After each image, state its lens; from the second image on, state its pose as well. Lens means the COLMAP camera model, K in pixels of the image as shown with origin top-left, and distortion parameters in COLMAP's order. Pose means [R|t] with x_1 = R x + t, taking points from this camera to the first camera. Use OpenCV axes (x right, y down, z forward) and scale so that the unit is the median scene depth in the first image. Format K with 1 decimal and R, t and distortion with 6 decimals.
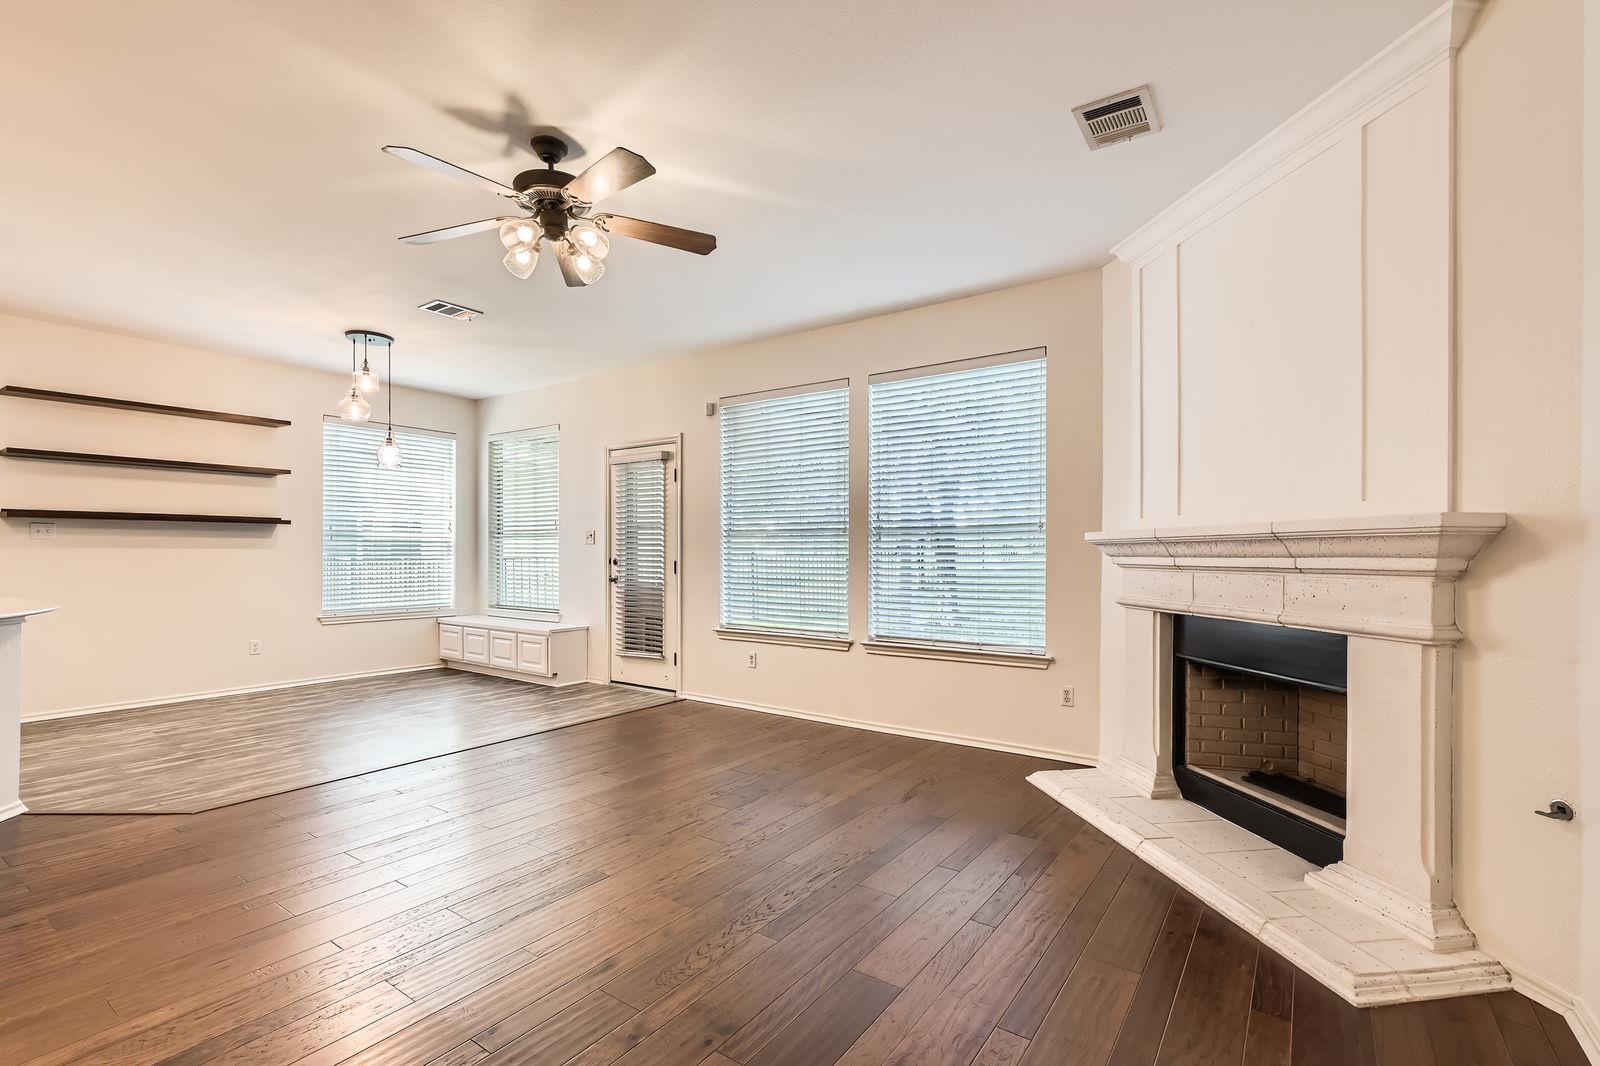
lens RADIAL K [[702.8, 0, 819.5], [0, 702.8, 554.3], [0, 0, 1]] dist [-0.000502, -0.000133]
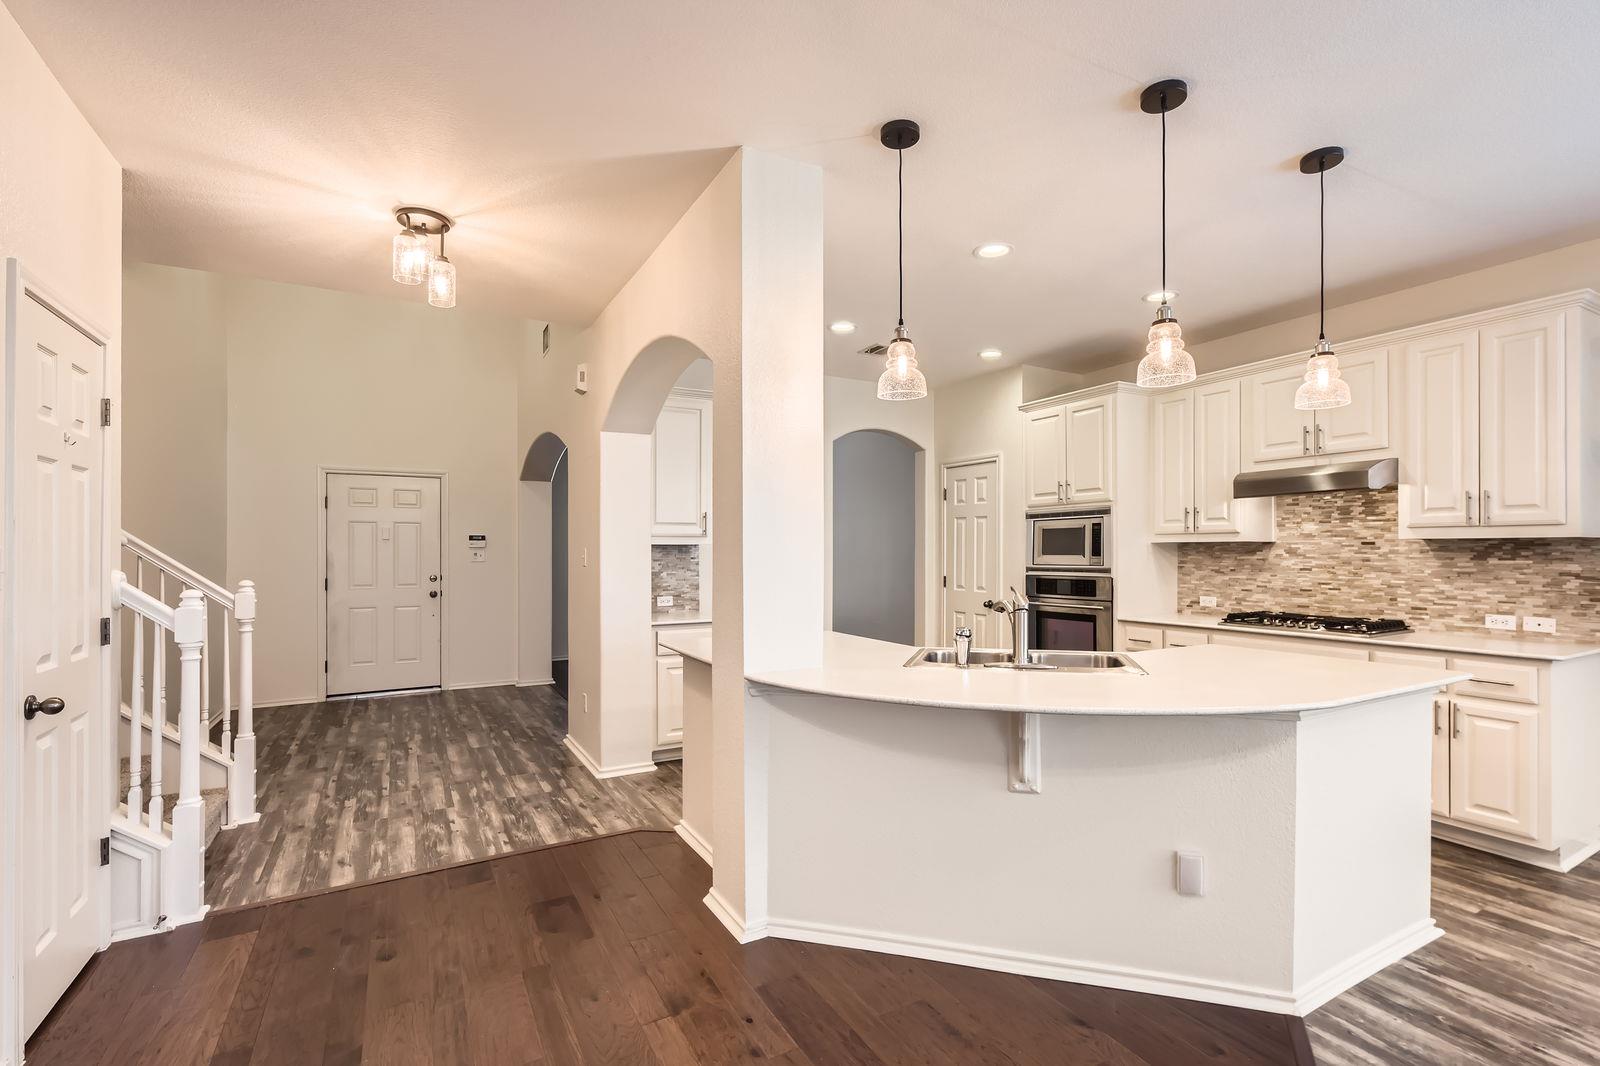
lens RADIAL K [[723.4, 0, 820.3], [0, 723.4, 553.6], [0, 0, 1]] dist [-0.002808, 0.000134]
pose [[-0.432448, 0.003308, -0.901653, -0.182748], [-0.001673, 0.999989, 0.004471, -0.032264], [0.901657, 0.003442, -0.432438, 0.473066]]
